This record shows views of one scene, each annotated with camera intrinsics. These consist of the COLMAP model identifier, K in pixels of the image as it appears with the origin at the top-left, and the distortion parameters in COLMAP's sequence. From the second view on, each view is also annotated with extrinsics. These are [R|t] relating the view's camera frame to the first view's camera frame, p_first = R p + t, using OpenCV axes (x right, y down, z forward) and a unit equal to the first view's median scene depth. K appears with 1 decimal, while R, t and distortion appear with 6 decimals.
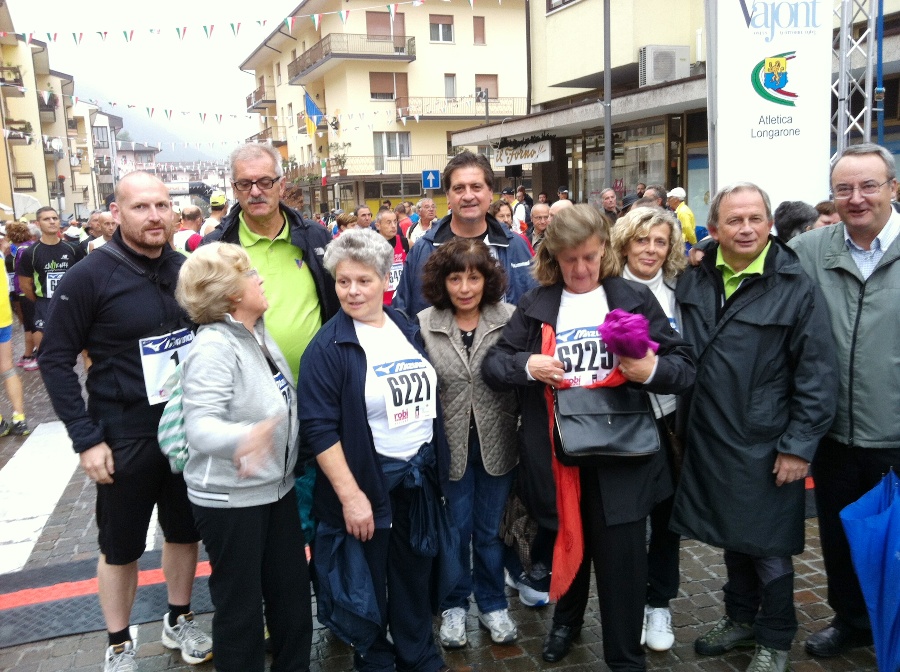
lens RADIAL K [[835.8, 0, 450.0], [0, 835.8, 336.0], [0, 0, 1]] dist [0.119560, -0.180895]
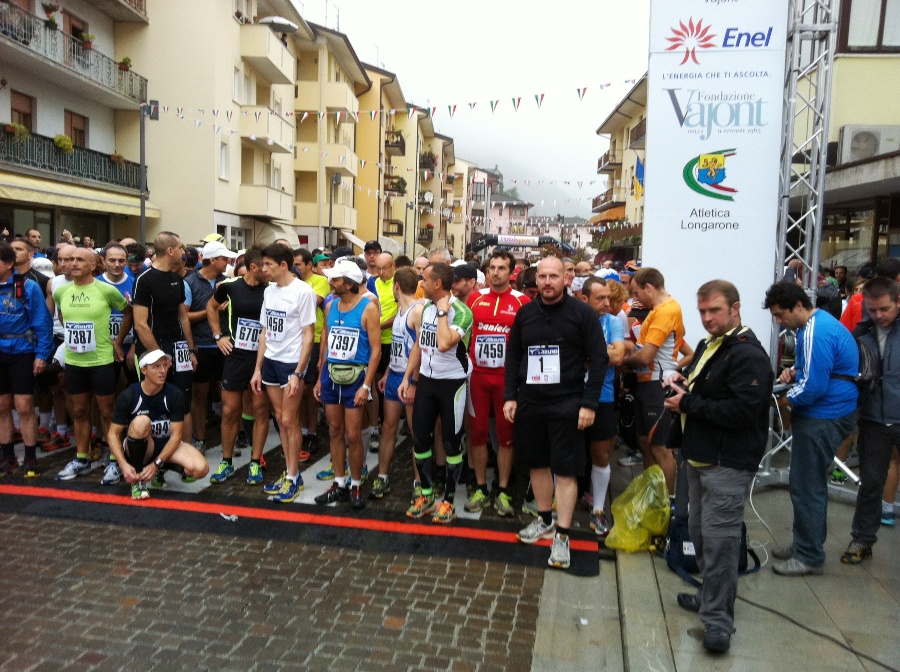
lens RADIAL K [[835.8, 0, 450.0], [0, 835.8, 336.0], [0, 0, 1]] dist [0.119560, -0.180895]
pose [[0.902678, 0.115507, -0.414524, 0.253353], [-0.142699, 0.989143, -0.035118, -0.011311], [0.405967, 0.090853, 0.909360, -0.025280]]
